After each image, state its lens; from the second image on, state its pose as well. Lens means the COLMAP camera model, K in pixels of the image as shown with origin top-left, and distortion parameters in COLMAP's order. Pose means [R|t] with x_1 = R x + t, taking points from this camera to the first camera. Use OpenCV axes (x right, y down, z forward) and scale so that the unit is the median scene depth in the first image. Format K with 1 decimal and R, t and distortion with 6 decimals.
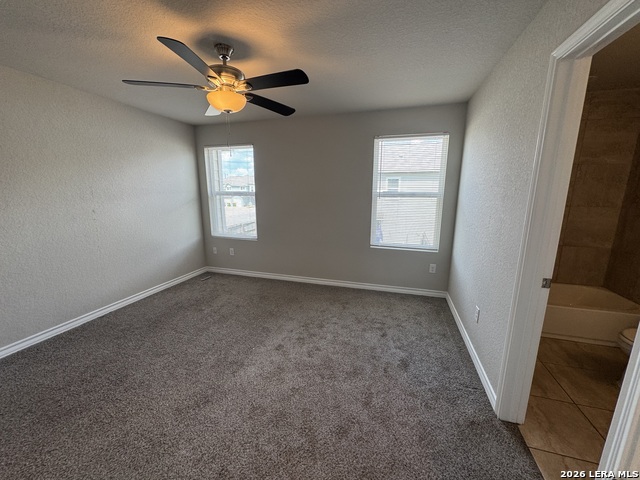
lens RADIAL K [[254.6, 0, 319.7], [0, 254.6, 239.1], [0, 0, 1]] dist [-0.004708, 0.001154]
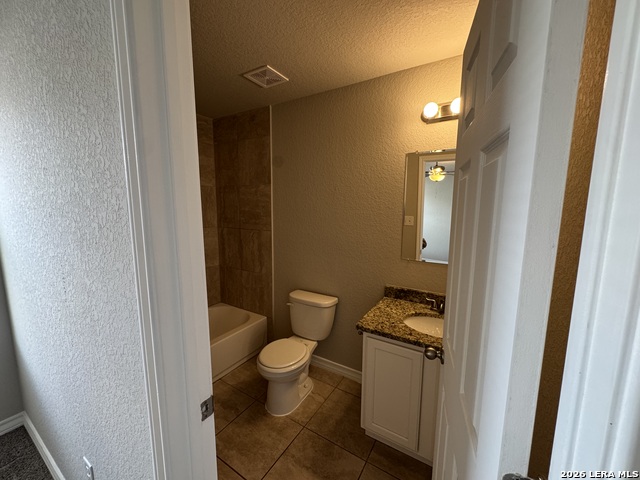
lens RADIAL K [[254.6, 0, 319.5], [0, 254.6, 239.0], [0, 0, 1]] dist [-0.004708, 0.001154]
pose [[0.249561, -0.129825, 0.959617, 0.400669], [0.183768, 0.979314, 0.084698, -0.130025], [-0.950762, 0.155210, 0.268256, 0.473558]]
